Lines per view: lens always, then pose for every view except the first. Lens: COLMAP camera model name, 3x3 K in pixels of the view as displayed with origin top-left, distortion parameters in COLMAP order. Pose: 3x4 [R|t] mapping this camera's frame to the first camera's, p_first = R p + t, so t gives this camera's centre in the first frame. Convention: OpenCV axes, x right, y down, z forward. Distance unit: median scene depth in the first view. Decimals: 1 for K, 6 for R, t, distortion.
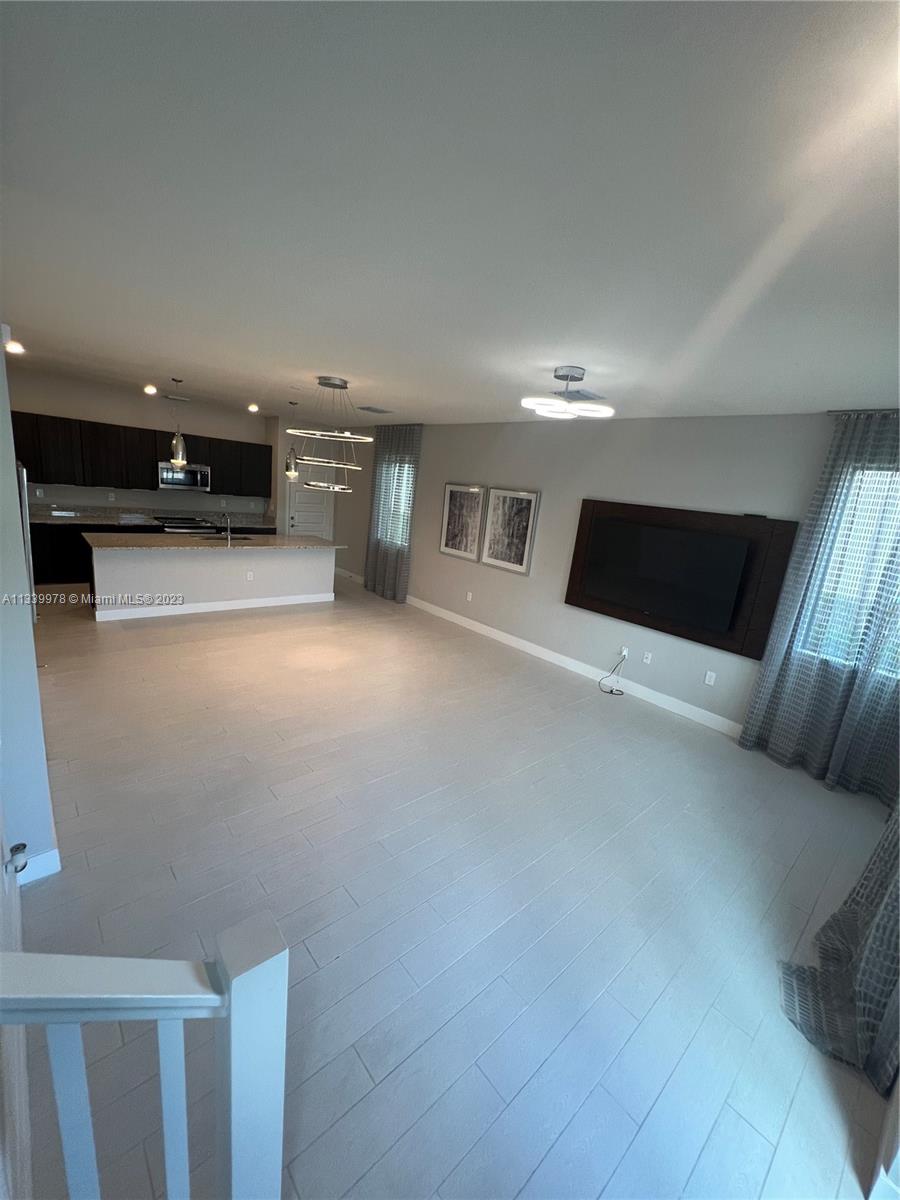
lens RADIAL K [[477.4, 0, 447.8], [0, 477.4, 598.8], [0, 0, 1]] dist [0.002146, 0.000096]
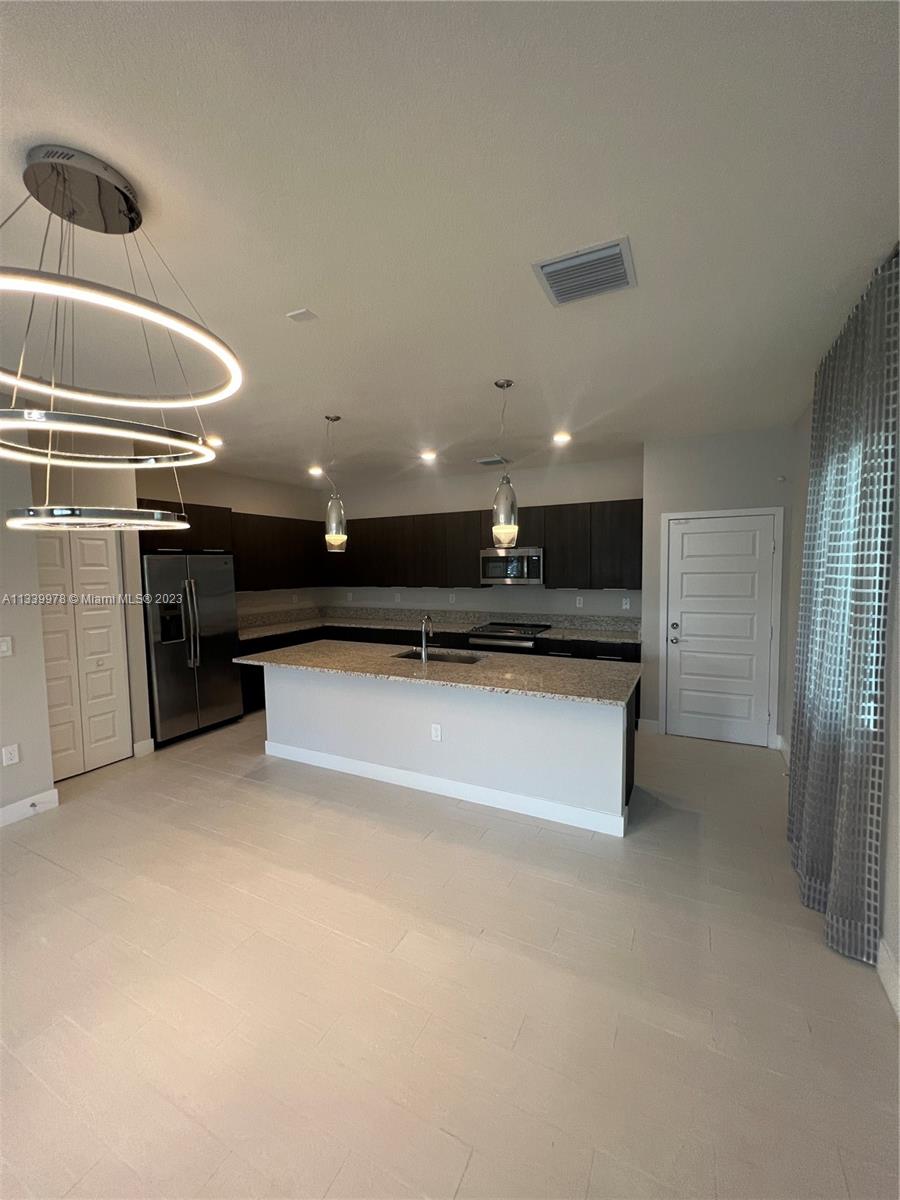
lens RADIAL K [[477.4, 0, 453.8], [0, 477.4, 600.2], [0, 0, 1]] dist [0.002146, 0.000096]
pose [[0.362086, -0.044666, -0.931074, 0.081773], [-0.164891, 0.980030, -0.111139, -0.124995], [0.917445, 0.193768, 0.347490, 0.752133]]
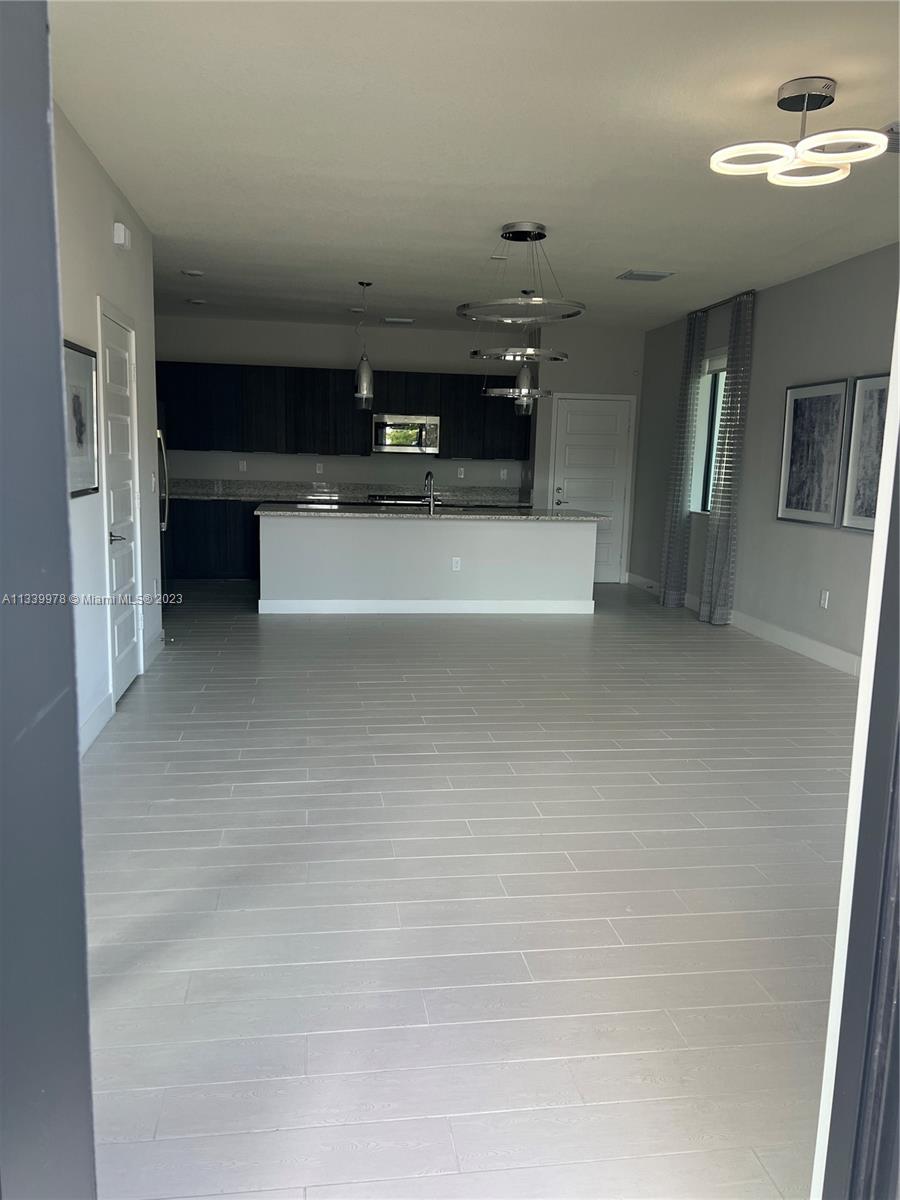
lens RADIAL K [[899.2, 0, 445.2], [0, 899.2, 602.5], [0, 0, 1]] dist [0.065083, -0.036514]
pose [[0.835835, 0.005204, -0.548956, 0.229932], [-0.066051, 0.993644, -0.091149, 0.110001], [0.544993, 0.112444, 0.830867, -0.019611]]
